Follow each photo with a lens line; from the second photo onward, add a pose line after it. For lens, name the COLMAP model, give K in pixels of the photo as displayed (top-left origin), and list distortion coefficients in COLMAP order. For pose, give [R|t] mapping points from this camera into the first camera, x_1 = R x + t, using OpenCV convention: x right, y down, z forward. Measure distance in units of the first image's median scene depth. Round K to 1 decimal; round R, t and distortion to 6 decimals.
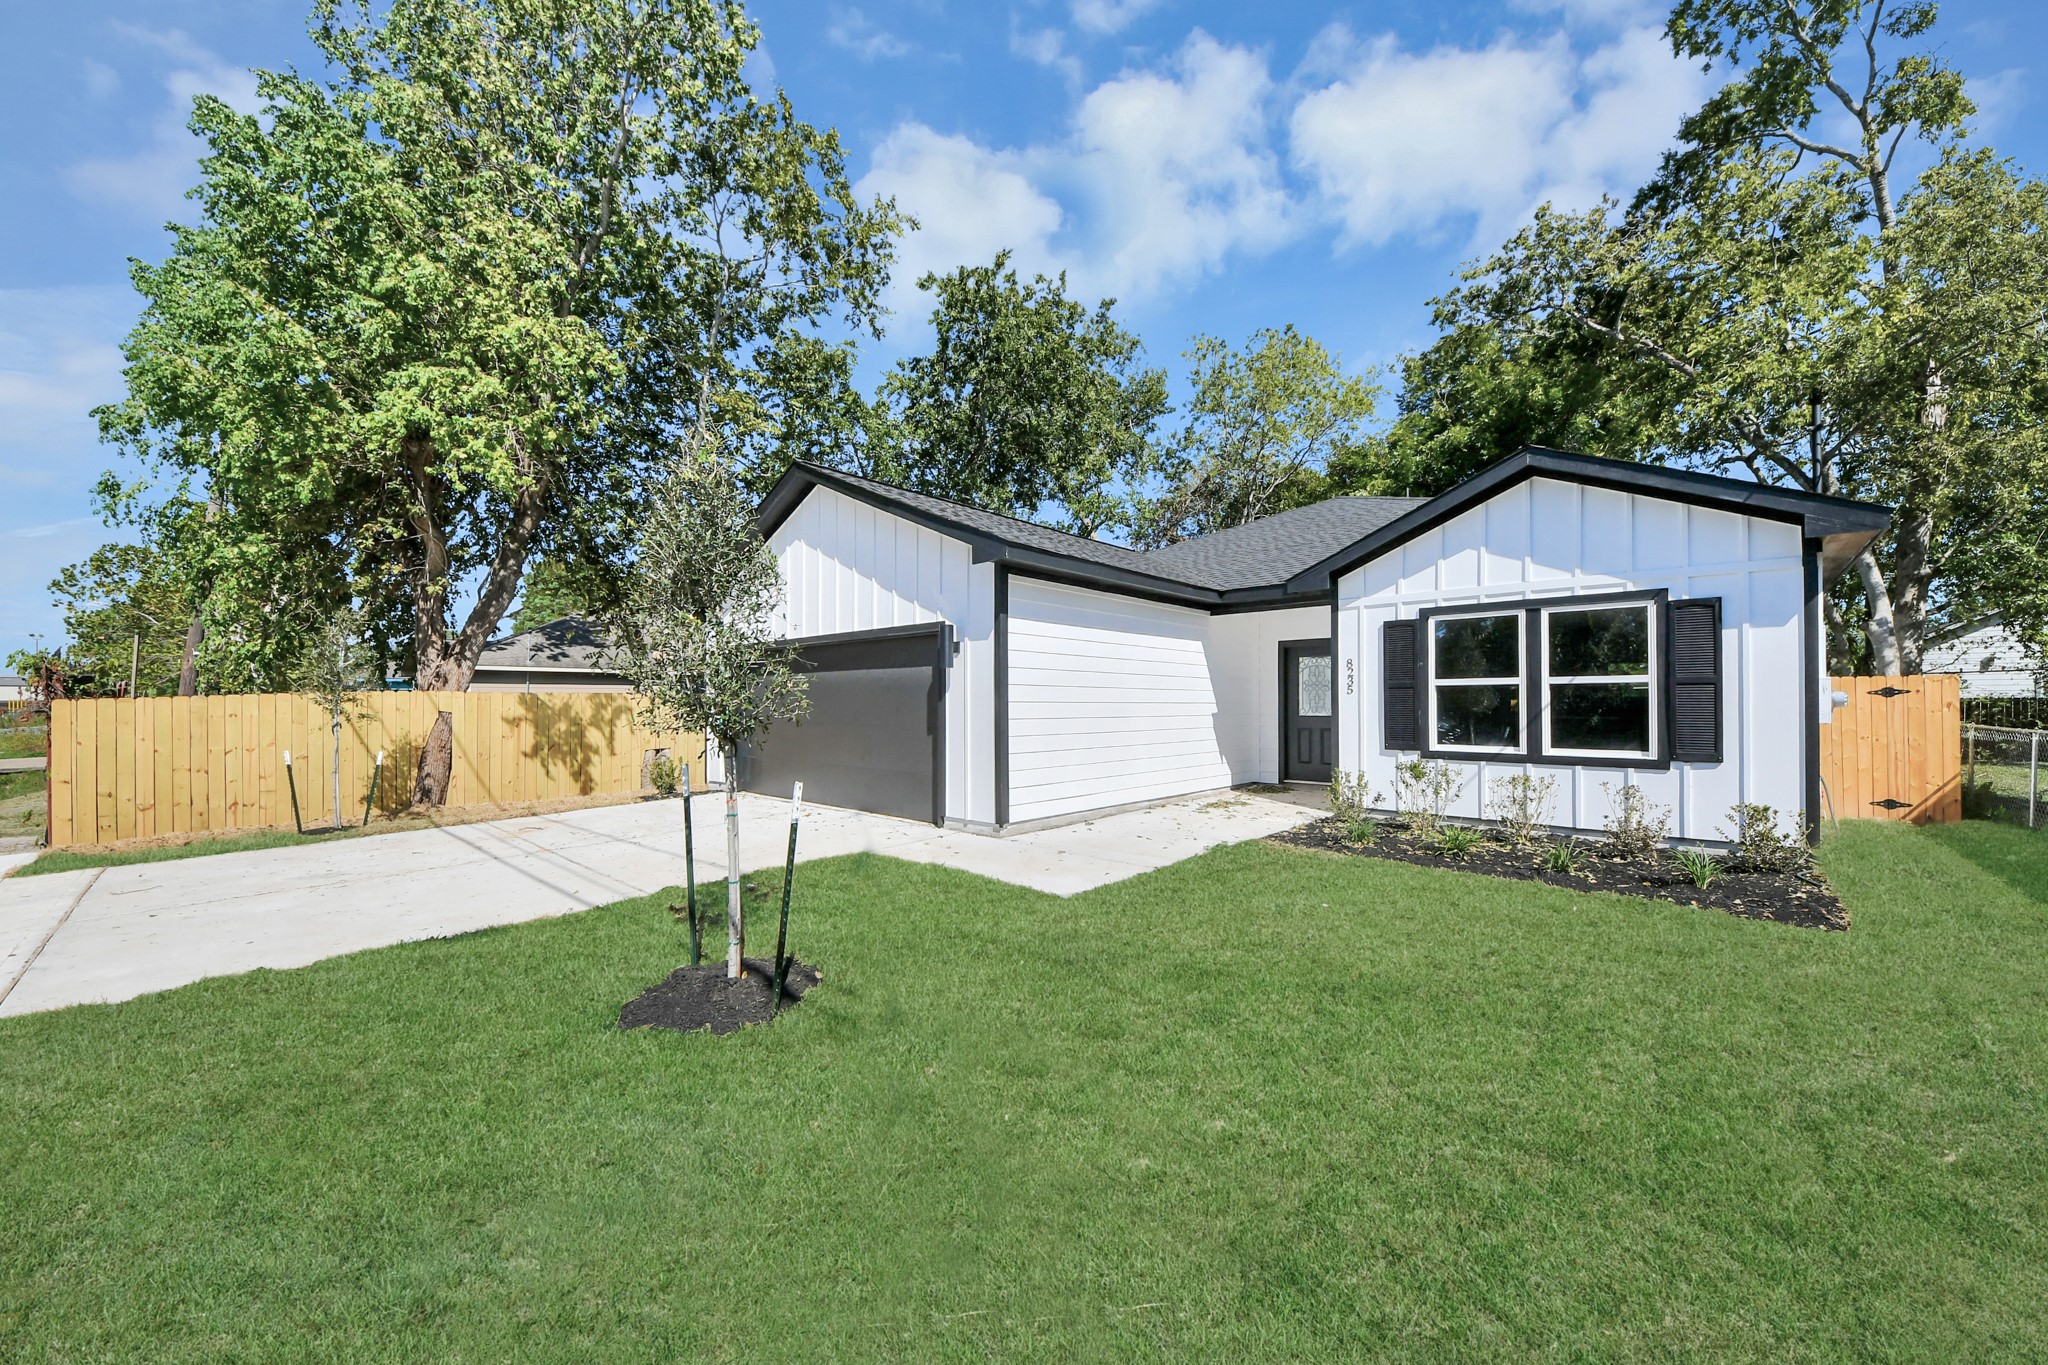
lens RADIAL K [[723.0, 0, 1013.4], [0, 723.0, 697.1], [0, 0, 1]] dist [0.019763, -0.013854]
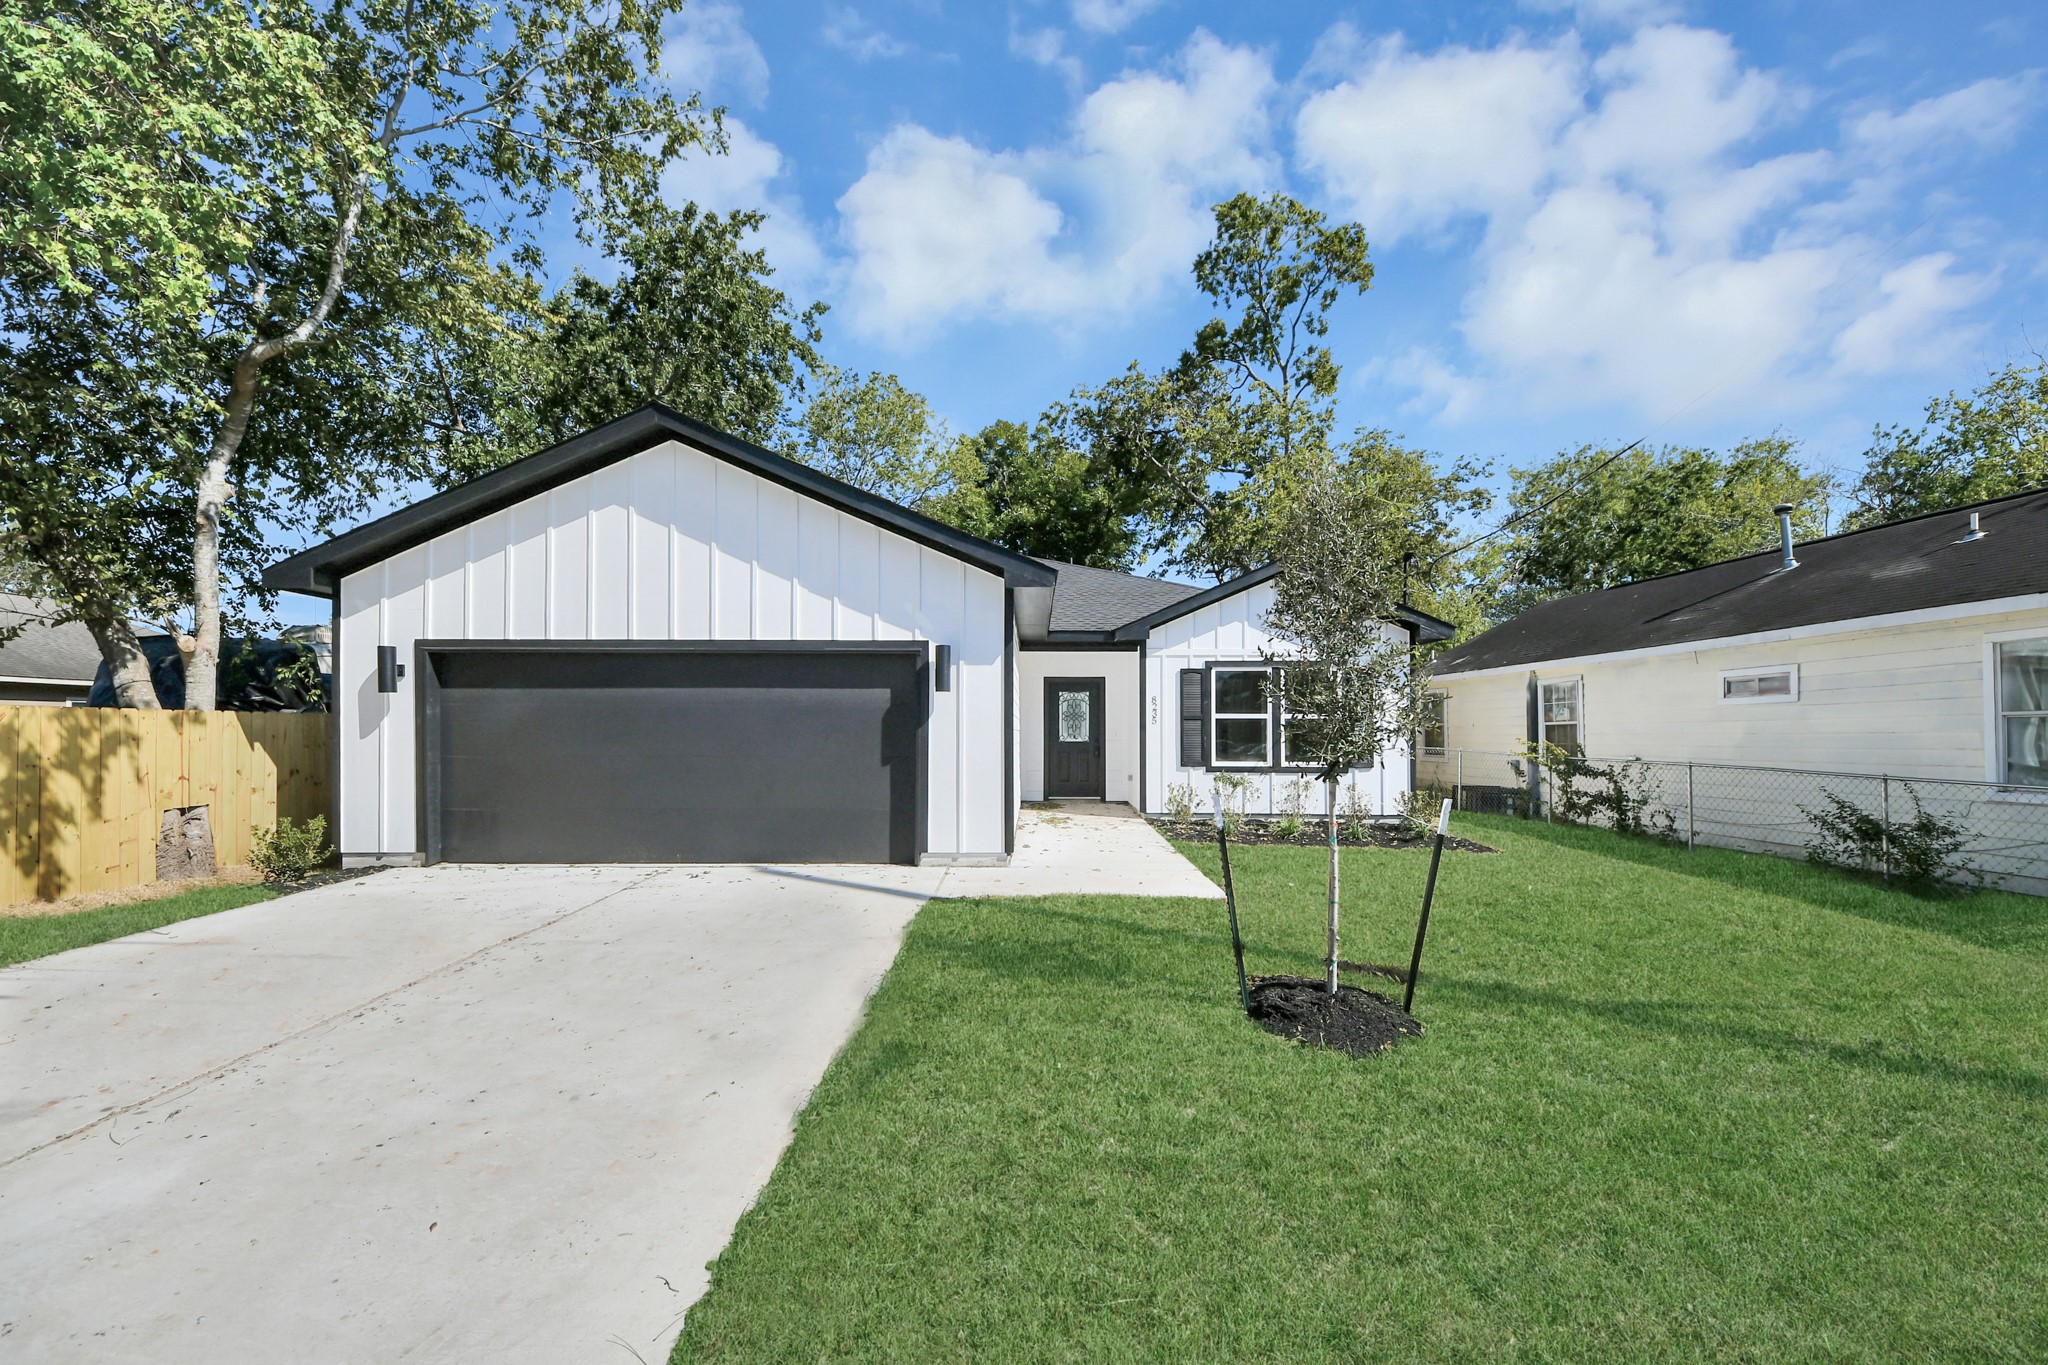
lens RADIAL K [[736.2, 0, 1017.1], [0, 736.2, 711.4], [0, 0, 1]] dist [0.050262, -0.030975]
pose [[0.749916, 0.020370, 0.661219, -0.572548], [-0.009914, 0.999760, -0.019555, 0.001881], [-0.661458, 0.008110, 0.749938, 0.194203]]
